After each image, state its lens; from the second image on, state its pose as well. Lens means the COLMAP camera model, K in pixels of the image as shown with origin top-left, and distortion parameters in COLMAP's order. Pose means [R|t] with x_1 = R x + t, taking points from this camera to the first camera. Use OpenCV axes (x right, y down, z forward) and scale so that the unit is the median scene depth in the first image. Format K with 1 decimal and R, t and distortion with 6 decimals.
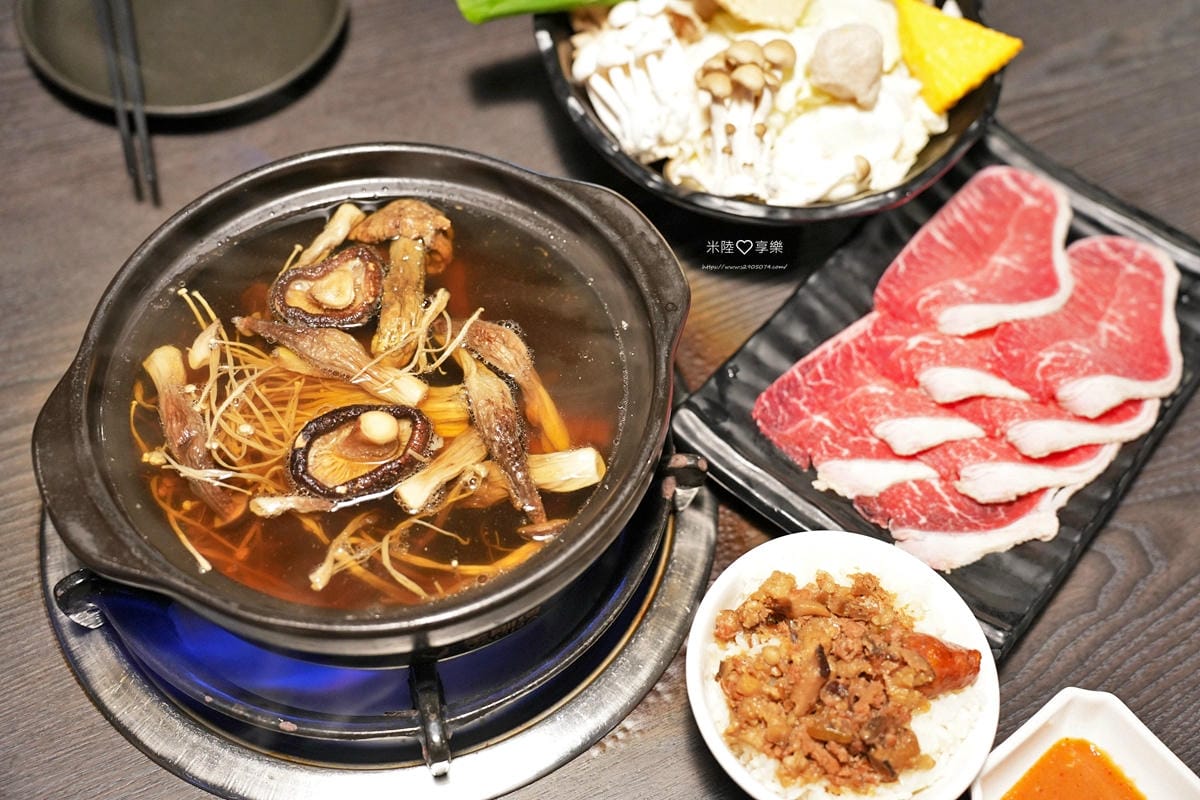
lens RADIAL K [[1197.8, 0, 609.1], [0, 1197.8, 402.2], [0, 0, 1]] dist [0.035400, 0.000000]
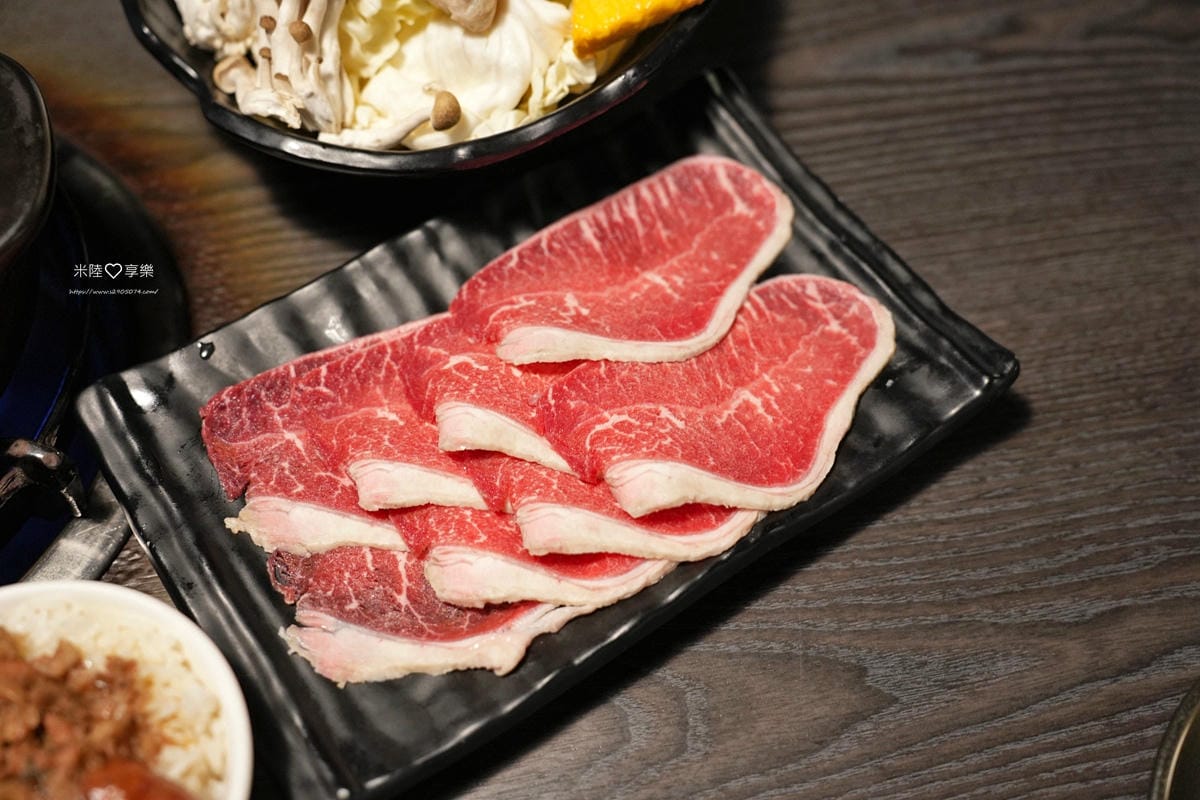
lens RADIAL K [[1266.6, 0, 601.4], [0, 1266.6, 404.1], [0, 0, 1]] dist [0.036490, 0.000000]
pose [[0.962503, 0.206488, -0.175929, 0.502477], [-0.204927, 0.978399, 0.027197, -0.066917], [0.177744, 0.009875, 0.984027, 0.285631]]
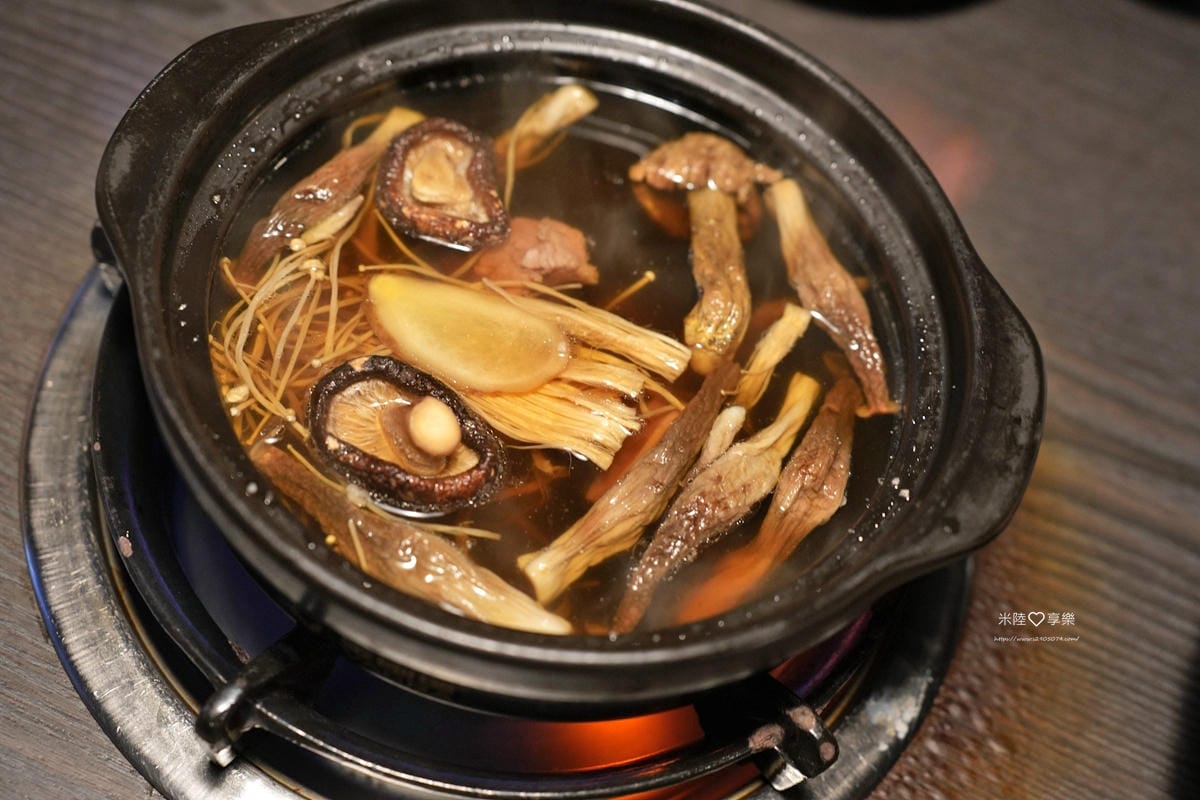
lens RADIAL K [[1542.2, 0, 603.8], [0, 1542.2, 399.3], [0, 0, 1]] dist [0.172787, 0.000000]
pose [[0.640989, 0.668374, -0.377372, 0.179539], [-0.700925, 0.710074, 0.067069, -0.048692], [0.312790, 0.221519, 0.923630, 0.167030]]
